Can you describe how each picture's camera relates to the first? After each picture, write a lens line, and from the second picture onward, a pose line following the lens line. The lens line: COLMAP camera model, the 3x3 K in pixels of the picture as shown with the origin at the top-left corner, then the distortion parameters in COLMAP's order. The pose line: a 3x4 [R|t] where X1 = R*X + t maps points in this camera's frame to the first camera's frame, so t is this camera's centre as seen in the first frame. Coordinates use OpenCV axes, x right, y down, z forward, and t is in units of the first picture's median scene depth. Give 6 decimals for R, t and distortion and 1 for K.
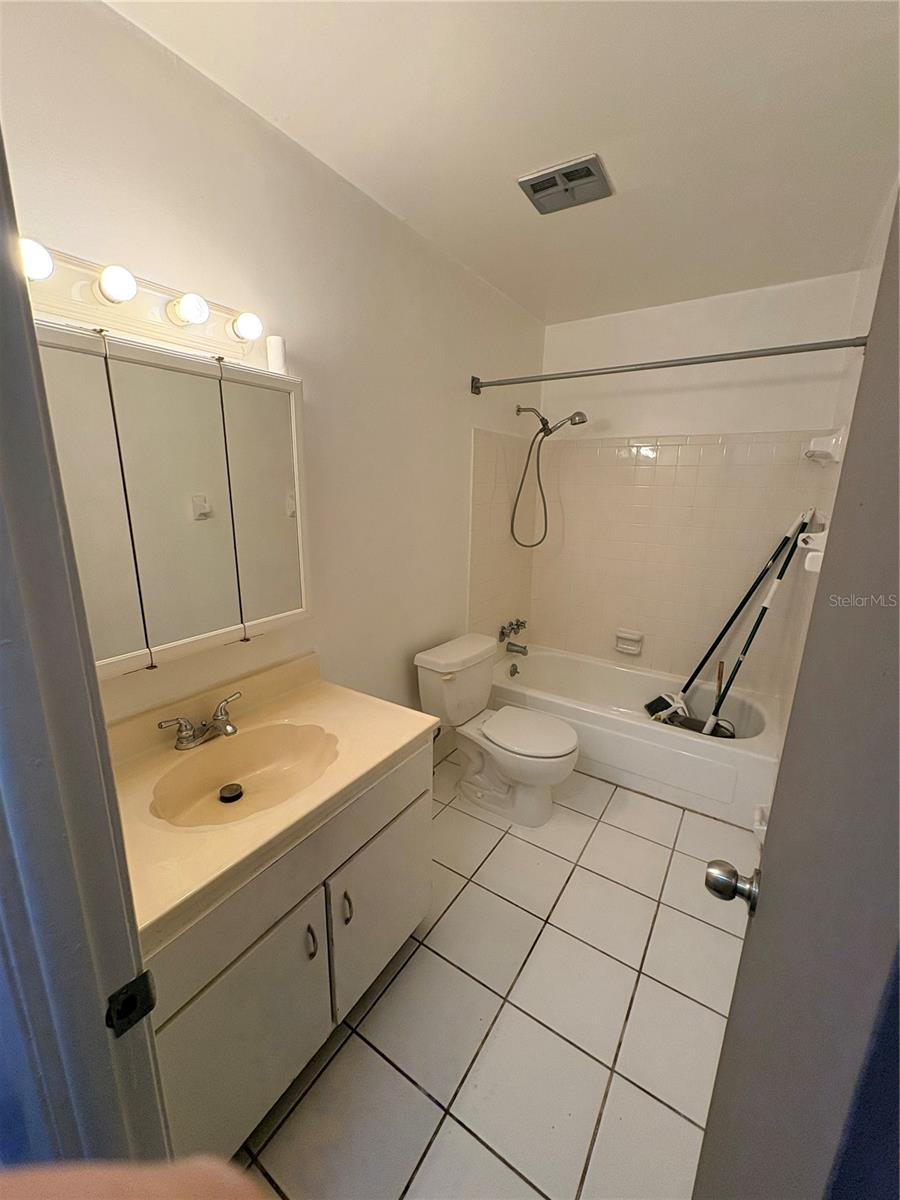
lens RADIAL K [[472.6, 0, 450.0], [0, 472.6, 600.0], [0, 0, 1]] dist [-0.001028, -0.000142]
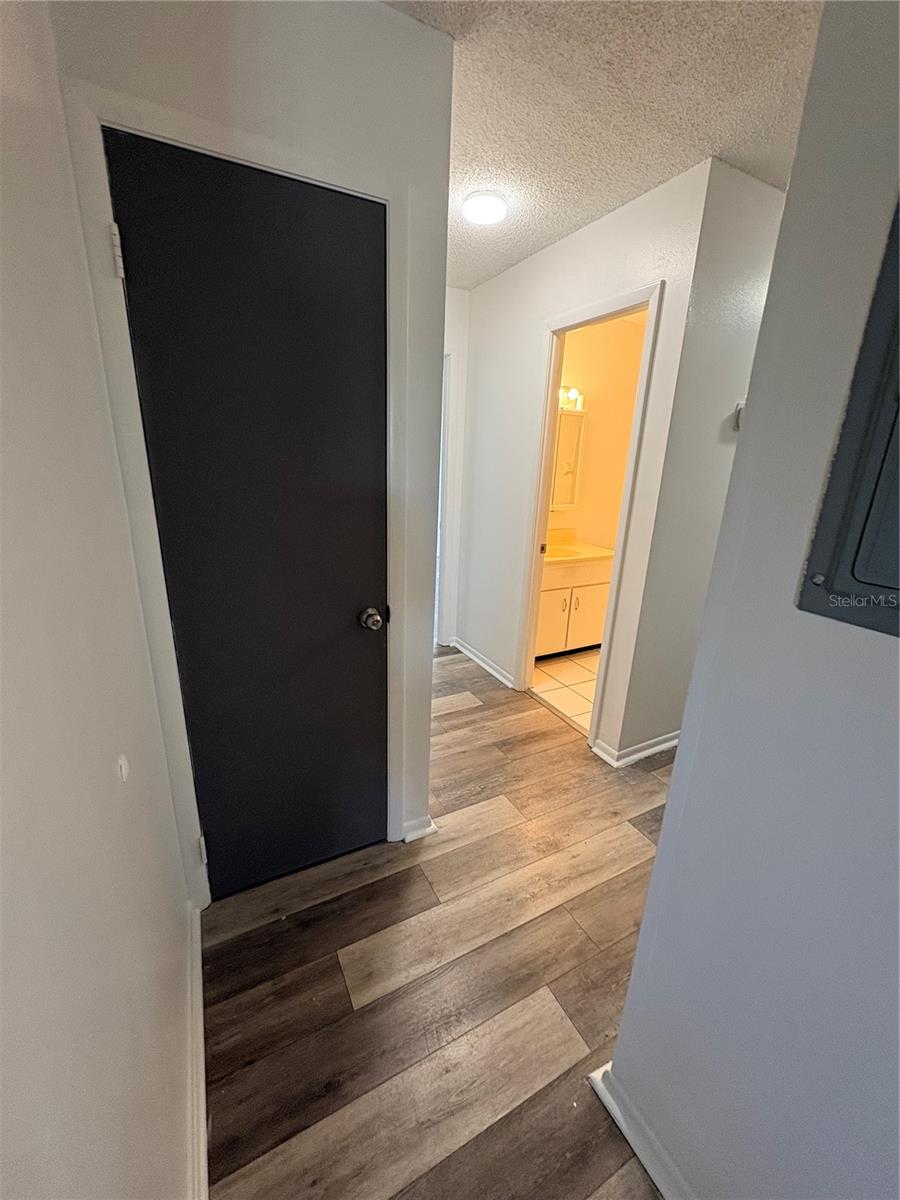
lens RADIAL K [[472.6, 0, 450.0], [0, 472.6, 600.0], [0, 0, 1]] dist [-0.001028, -0.000142]
pose [[0.873608, 0.157446, -0.460456, 0.384711], [-0.135146, 0.987489, 0.081248, 0.453796], [0.467487, -0.008750, 0.883956, -1.681722]]
